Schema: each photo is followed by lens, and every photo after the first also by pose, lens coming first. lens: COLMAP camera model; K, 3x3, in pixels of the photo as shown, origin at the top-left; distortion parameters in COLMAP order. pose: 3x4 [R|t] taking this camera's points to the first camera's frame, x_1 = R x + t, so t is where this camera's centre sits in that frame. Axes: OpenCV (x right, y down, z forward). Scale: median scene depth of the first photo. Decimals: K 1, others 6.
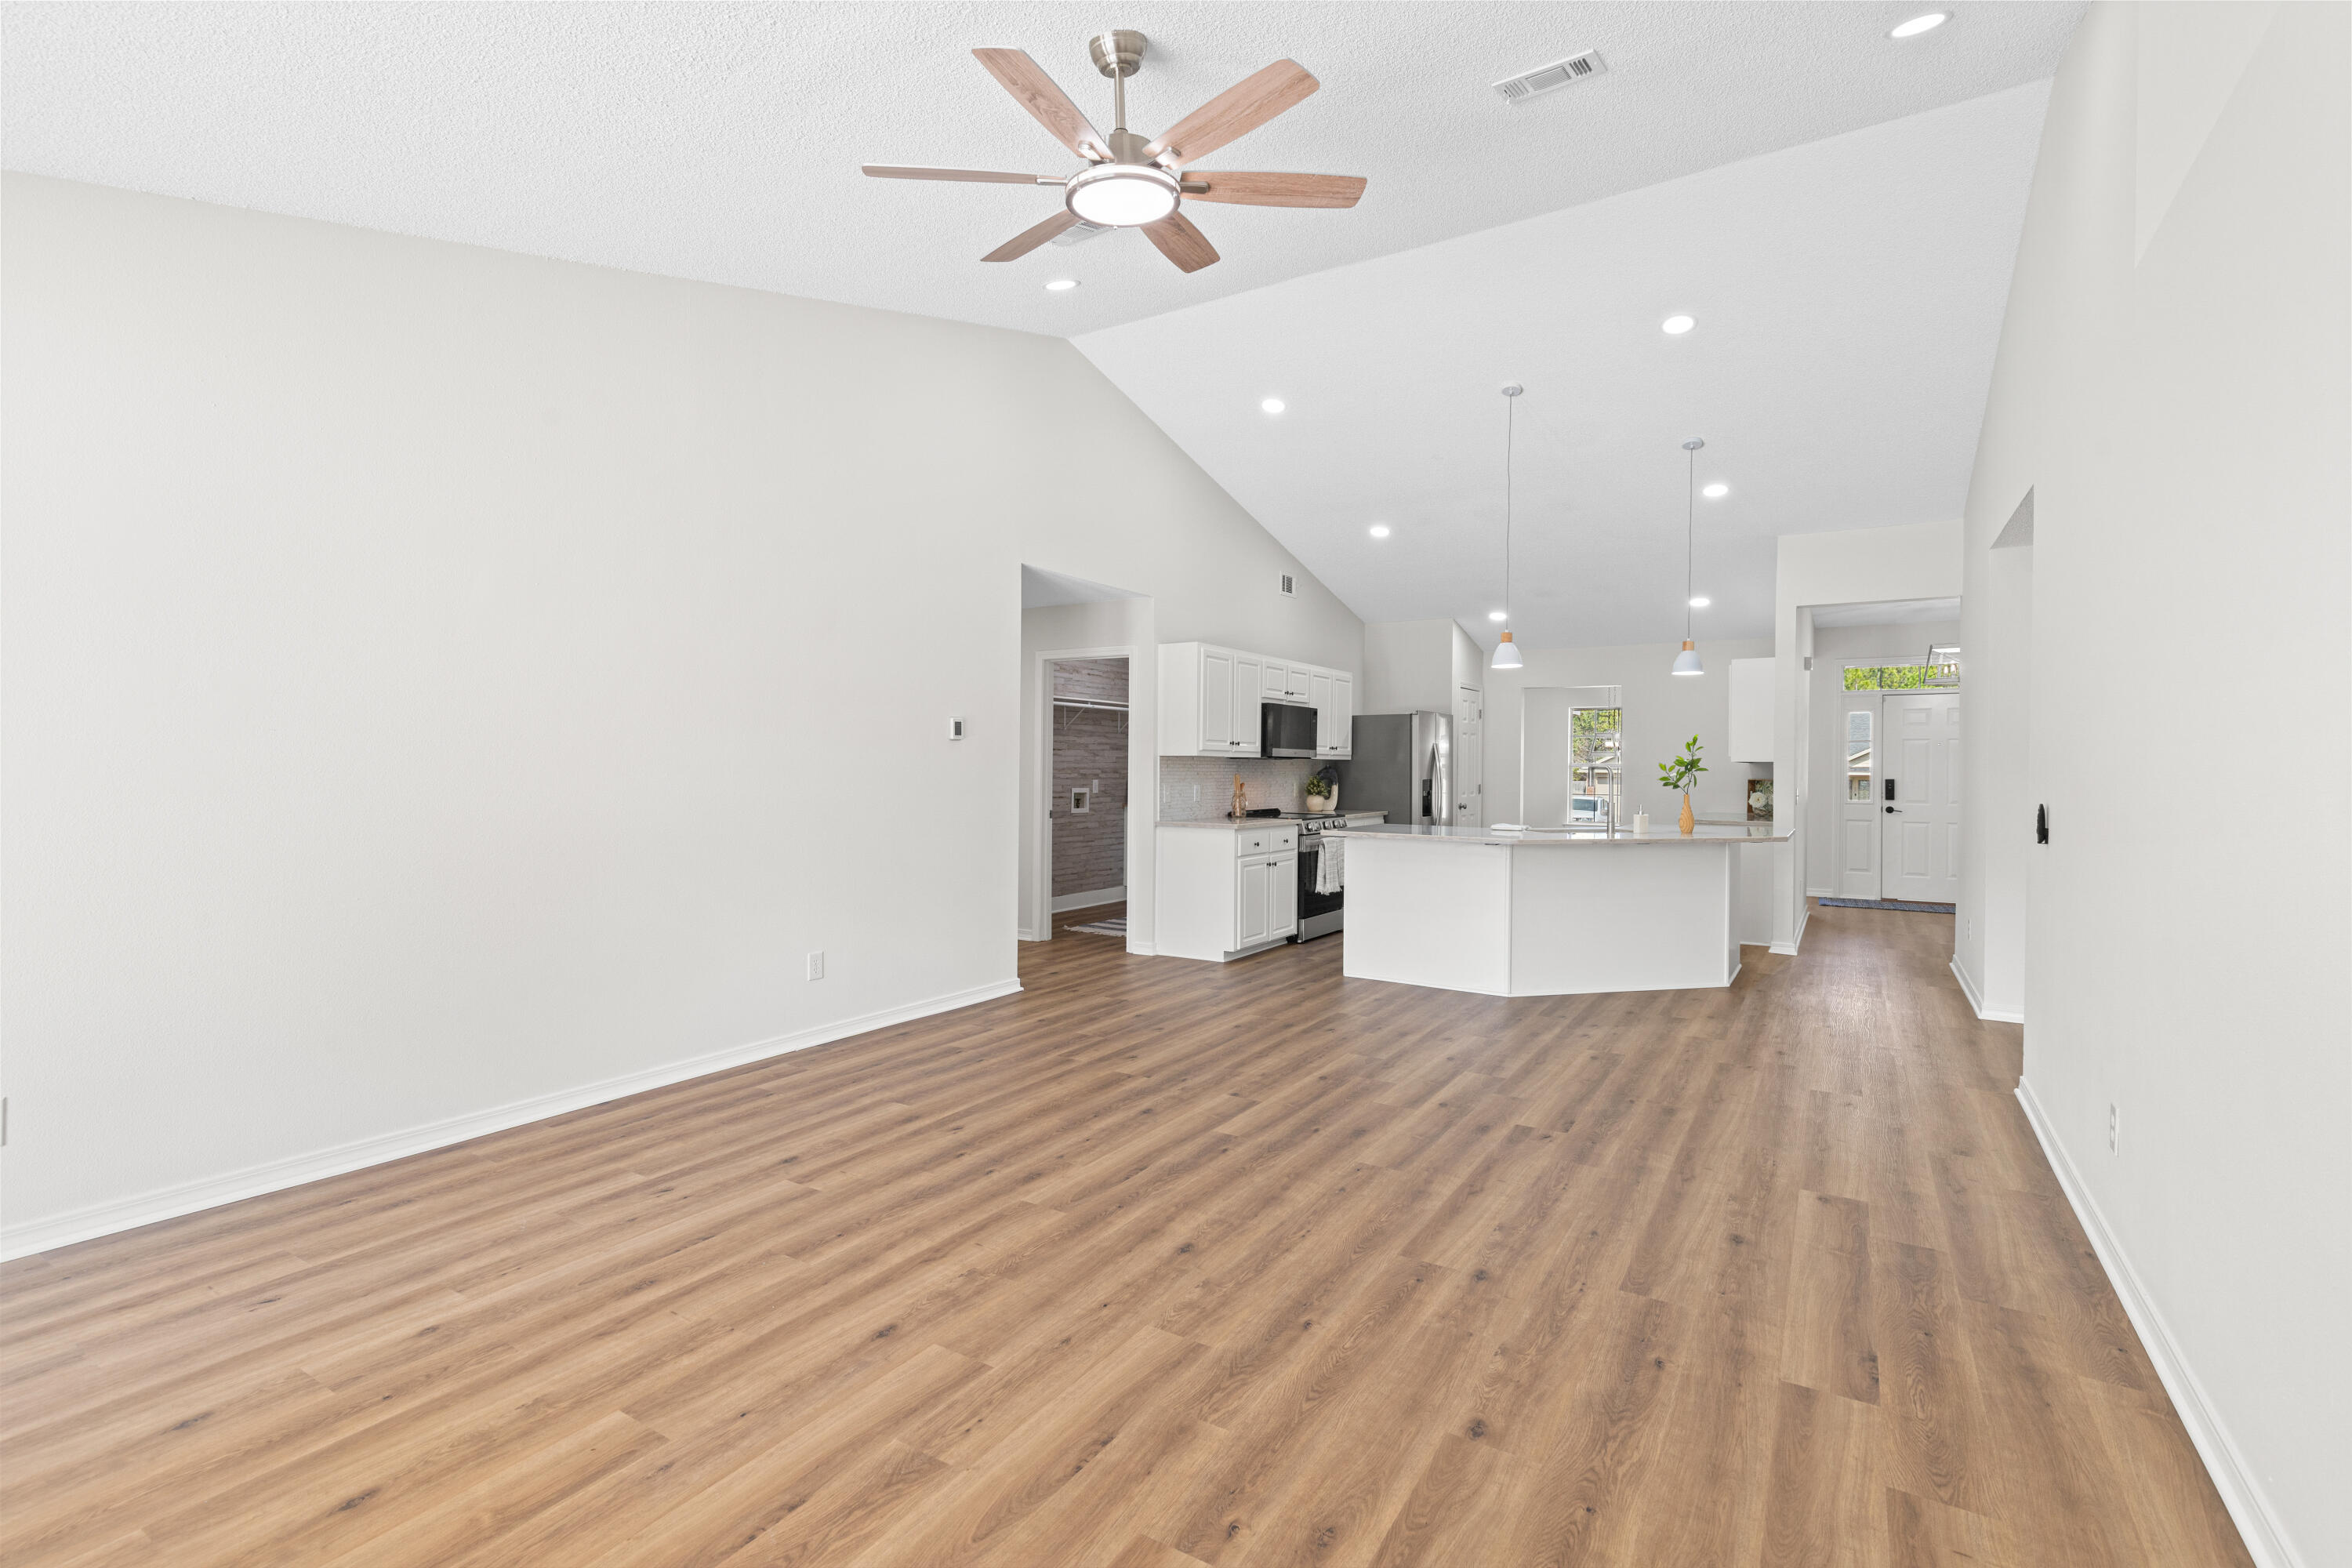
lens RADIAL K [[1054.4, 0, 1184.3], [0, 1054.4, 772.0], [0, 0, 1]] dist [0.003597, -0.000002]
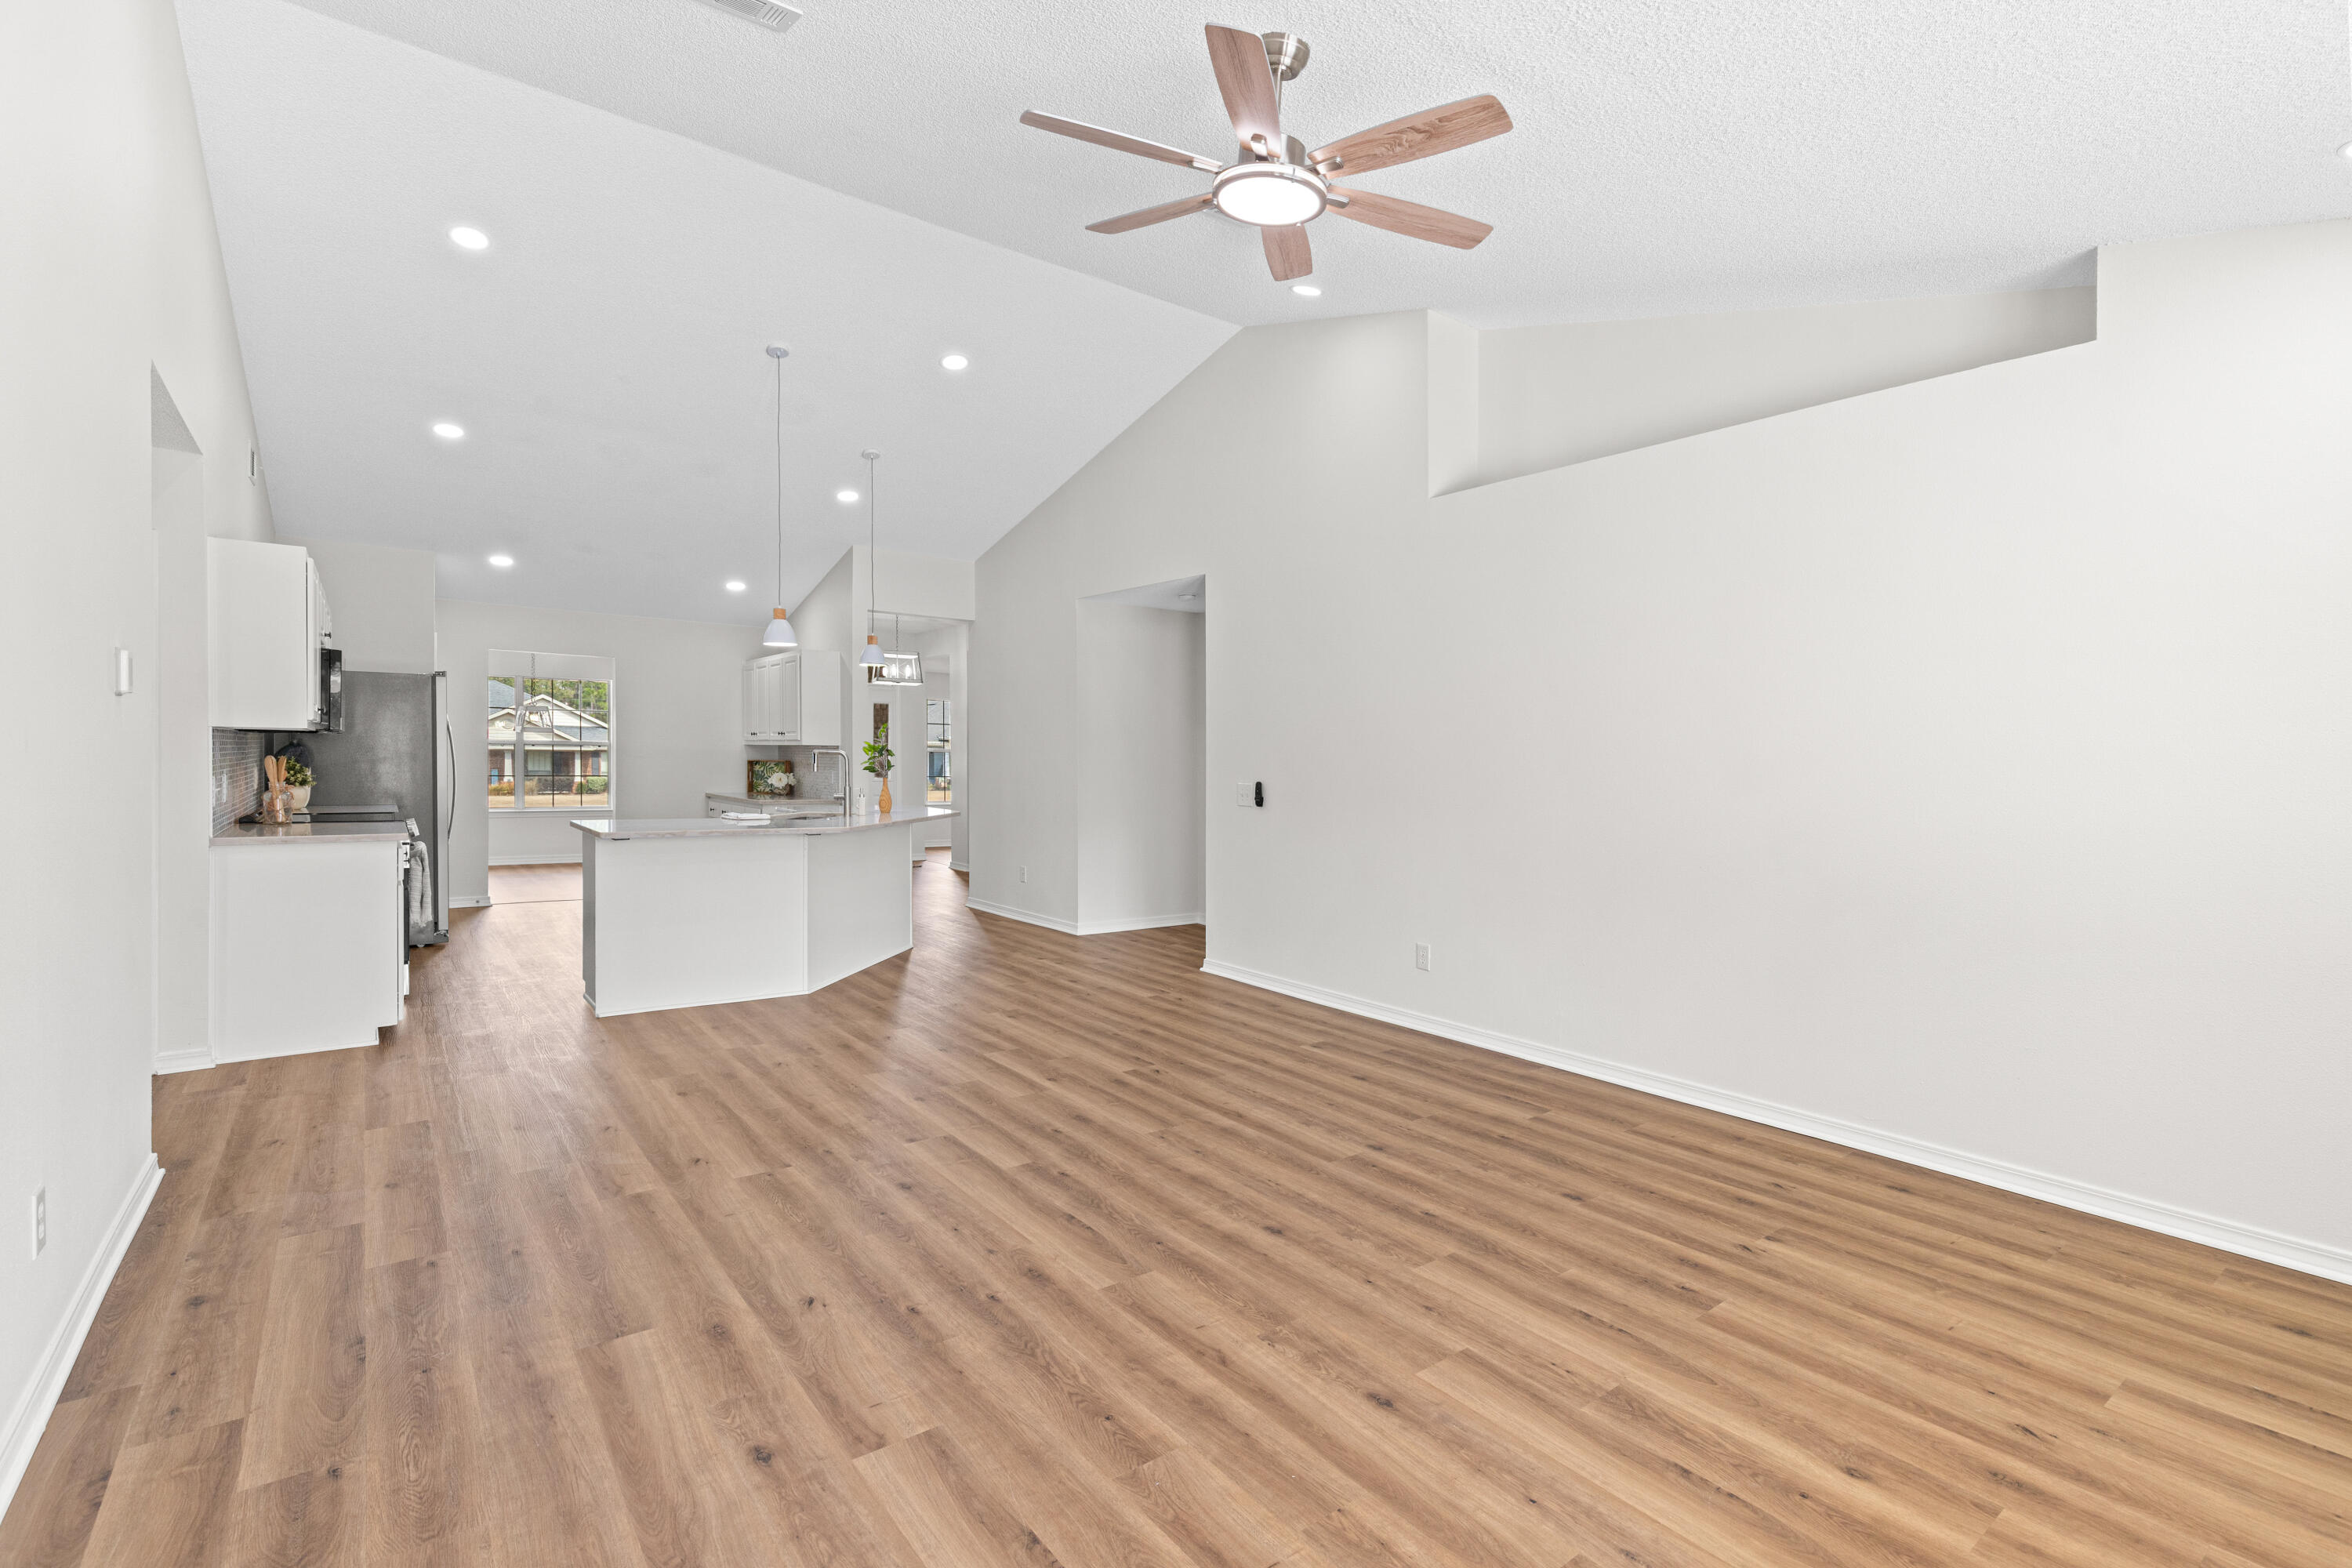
lens RADIAL K [[1078.0, 0, 1187.4], [0, 1078.0, 787.9], [0, 0, 1]] dist [0.002649, 0.000051]
pose [[0.356810, -0.028702, 0.933736, -0.620153], [-0.009136, 0.999373, 0.034211, -0.012287], [-0.934132, -0.020738, 0.356324, 0.436770]]
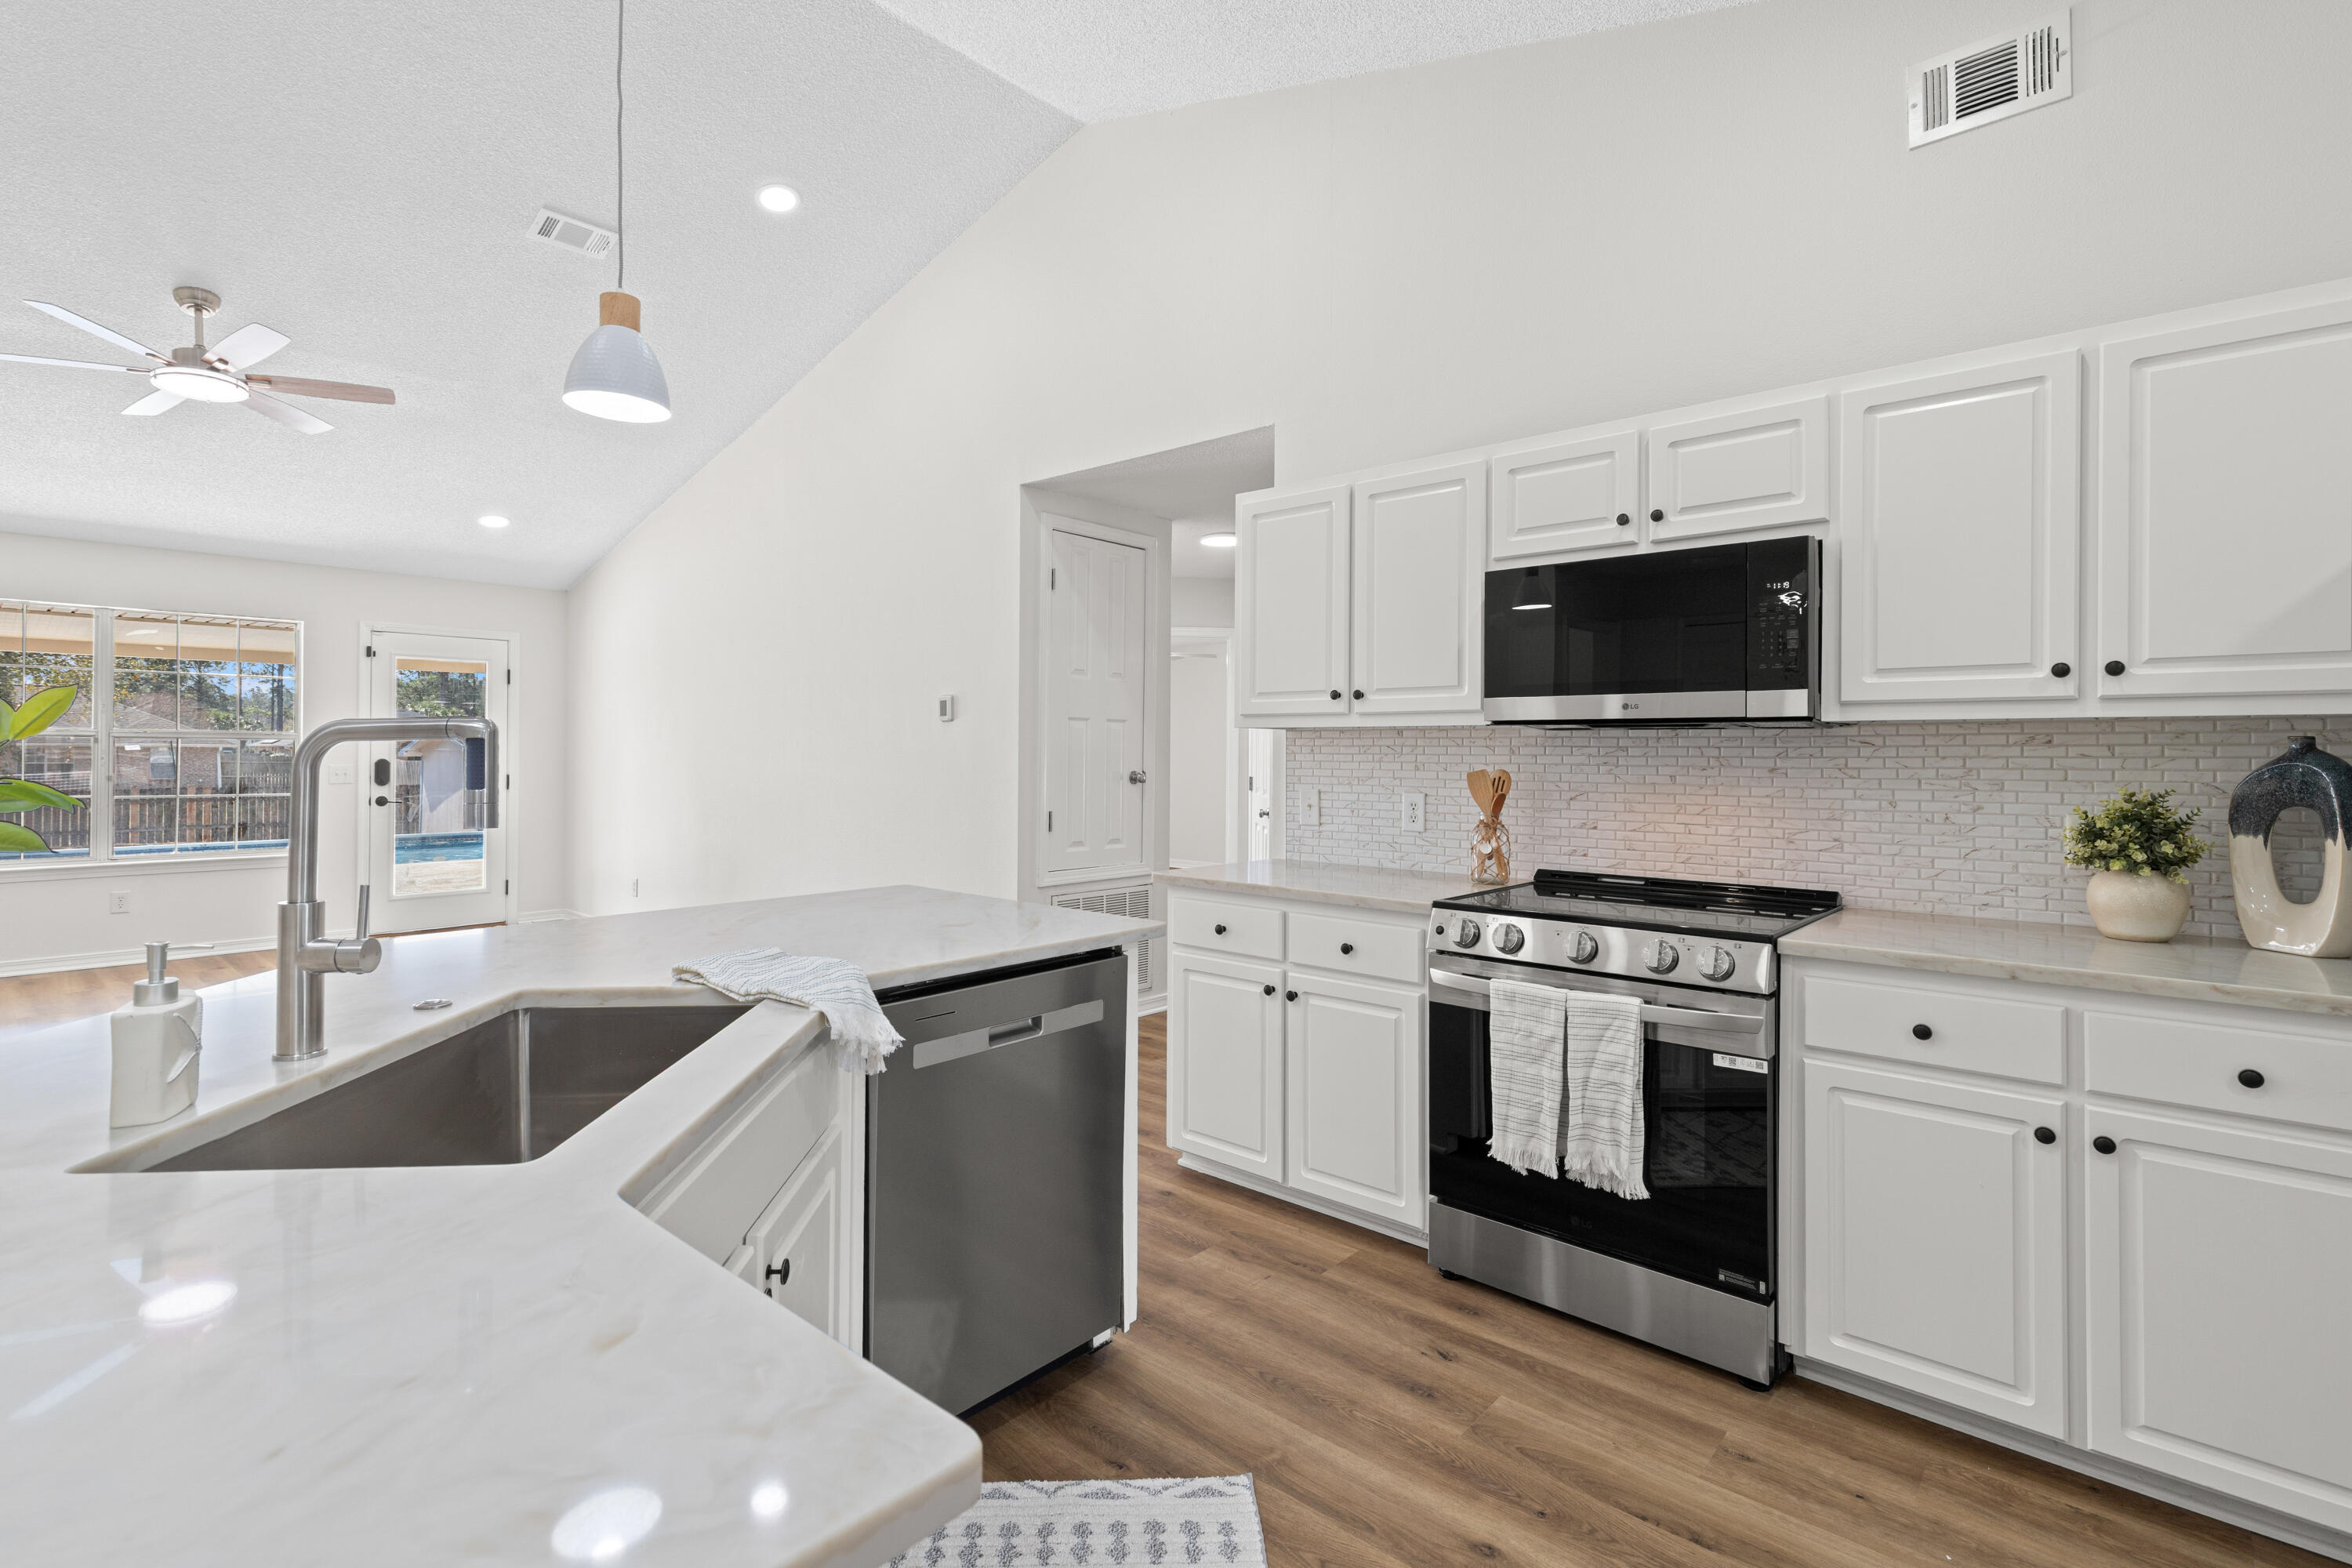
lens RADIAL K [[1099.0, 0, 1174.1], [0, 1099.0, 750.0], [0, 0, 1]] dist [0.006912, -0.000145]
pose [[-0.169196, -0.011443, -0.985516, 0.789802], [-0.012629, 0.999876, -0.009441, -0.000441], [0.985502, 0.010849, -0.169319, 1.630960]]
